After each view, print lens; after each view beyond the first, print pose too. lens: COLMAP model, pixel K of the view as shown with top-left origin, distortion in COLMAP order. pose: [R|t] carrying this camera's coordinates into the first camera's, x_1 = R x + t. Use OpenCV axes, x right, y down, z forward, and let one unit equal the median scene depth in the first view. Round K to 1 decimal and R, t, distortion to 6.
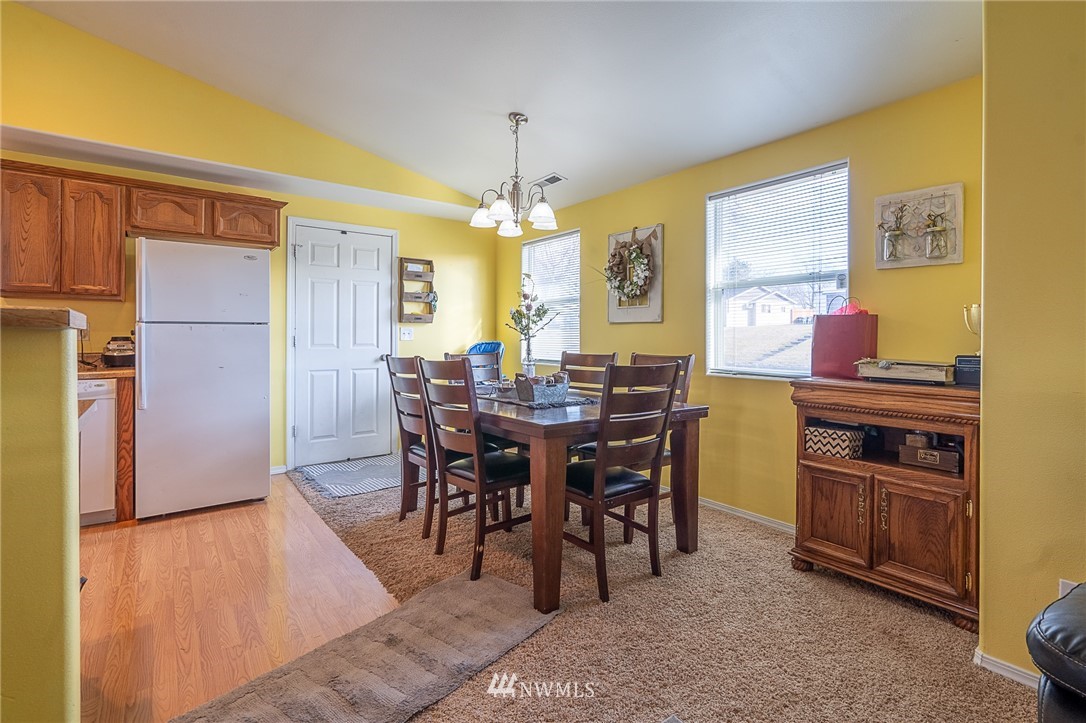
lens RADIAL K [[525.0, 0, 544.9], [0, 525.0, 332.8], [0, 0, 1]] dist [0.000346, 0.000261]
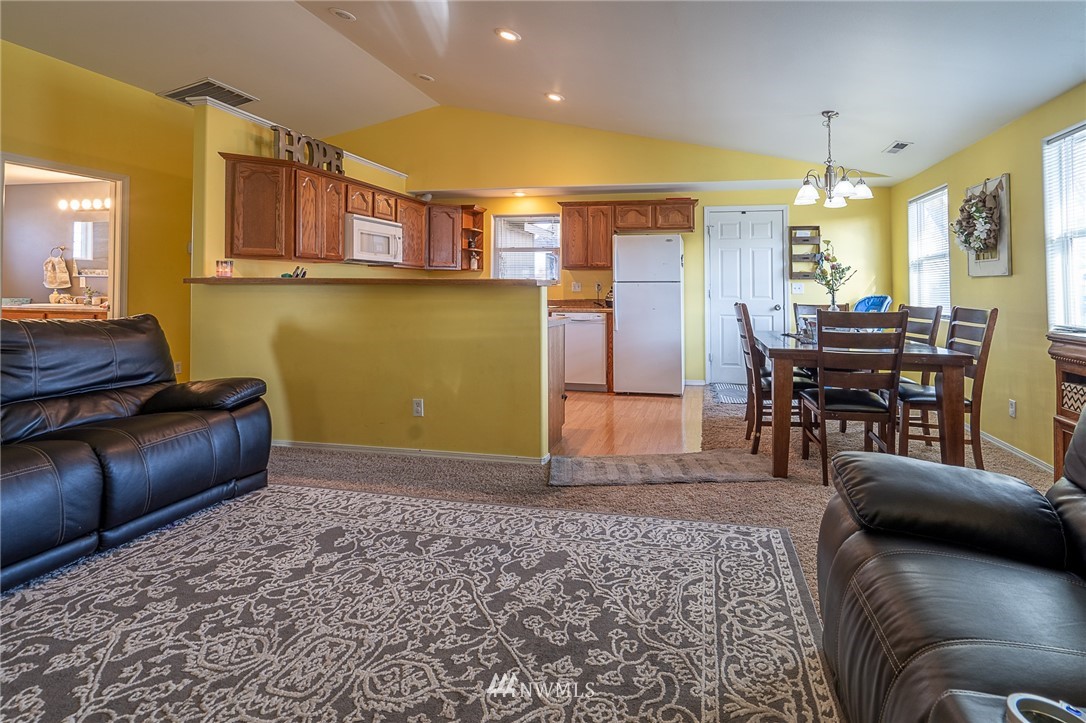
lens RADIAL K [[513.3, 0, 597.5], [0, 513.3, 280.2], [0, 0, 1]] dist [-0.008657, -0.000175]
pose [[0.671216, -0.013883, -0.741132, 0.482046], [0.002255, 0.999858, -0.016687, 0.002545], [0.741258, 0.009530, 0.671152, -0.218092]]
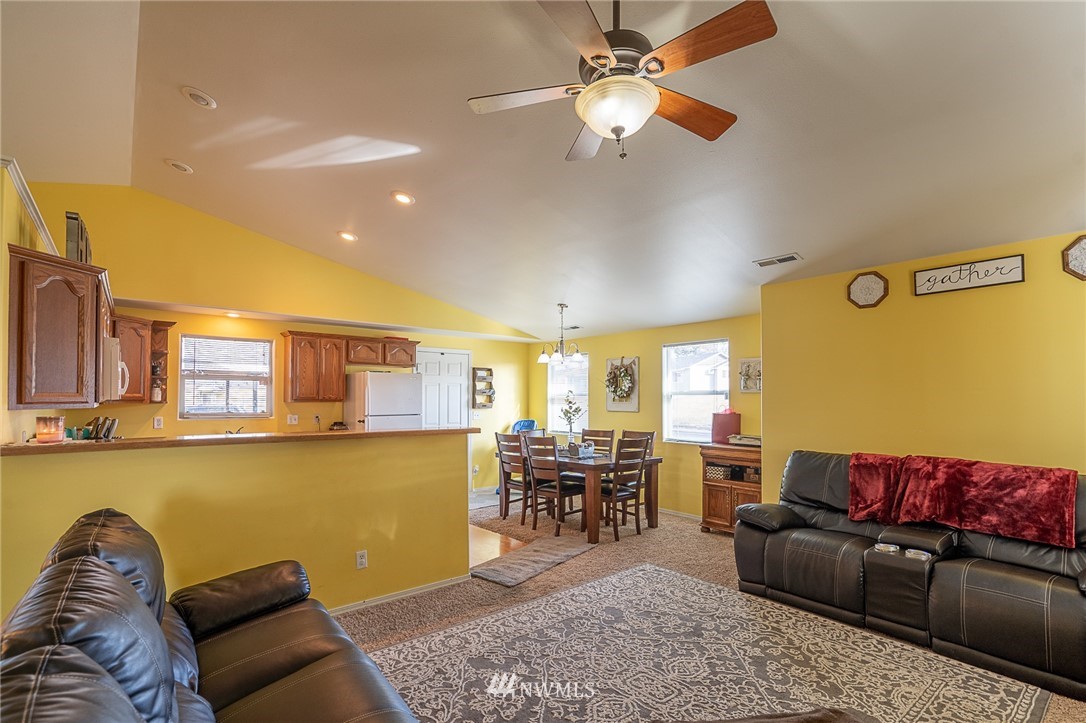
lens RADIAL K [[509.3, 0, 537.5], [0, 509.3, 384.7], [0, 0, 1]] dist [-0.001703, -0.000148]
pose [[0.999232, -0.001942, 0.039141, -0.220680], [0.002780, 0.999768, -0.021375, -0.089861], [-0.039090, 0.021467, 0.999005, -0.843374]]
